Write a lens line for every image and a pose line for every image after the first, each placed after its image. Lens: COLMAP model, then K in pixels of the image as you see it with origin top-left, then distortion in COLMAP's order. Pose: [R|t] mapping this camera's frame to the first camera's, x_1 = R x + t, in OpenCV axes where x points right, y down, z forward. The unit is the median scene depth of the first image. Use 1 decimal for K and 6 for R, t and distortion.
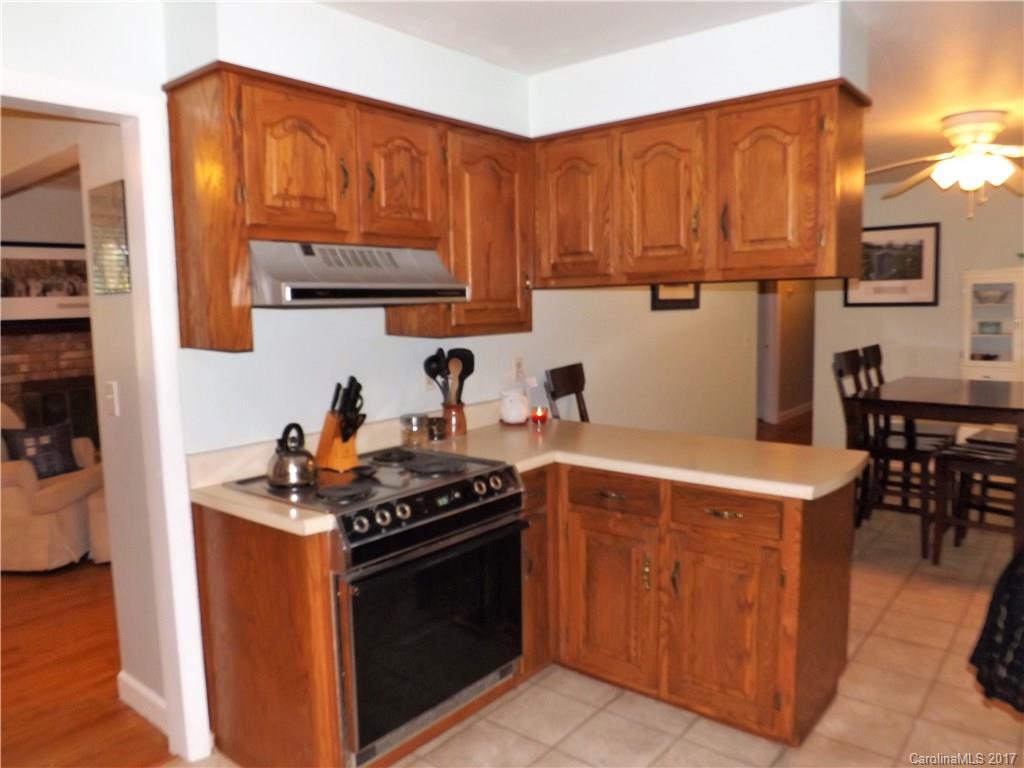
lens RADIAL K [[748.4, 0, 512.6], [0, 748.4, 381.2], [0, 0, 1]] dist [-0.046644, 0.011726]
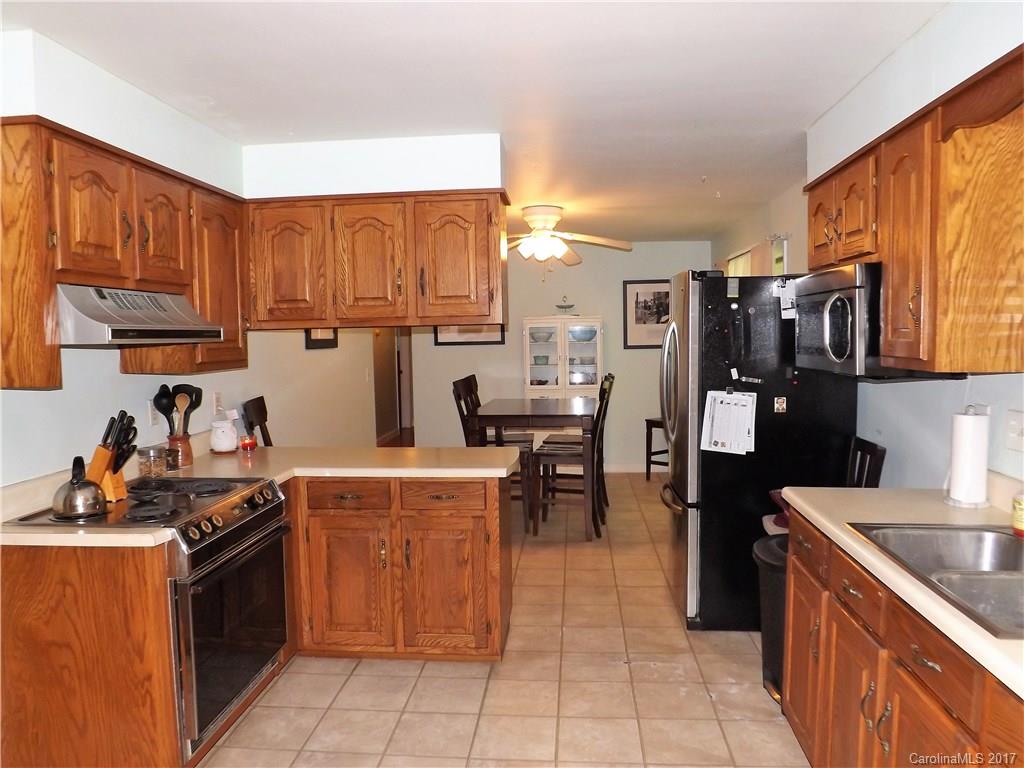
lens RADIAL K [[748.4, 0, 510.2], [0, 748.4, 385.9], [0, 0, 1]] dist [-0.046644, 0.011726]
pose [[0.826939, -0.032872, 0.561330, -0.340946], [0.060059, 0.997742, -0.030050, 0.022501], [-0.559075, 0.058563, 0.827046, -0.185842]]
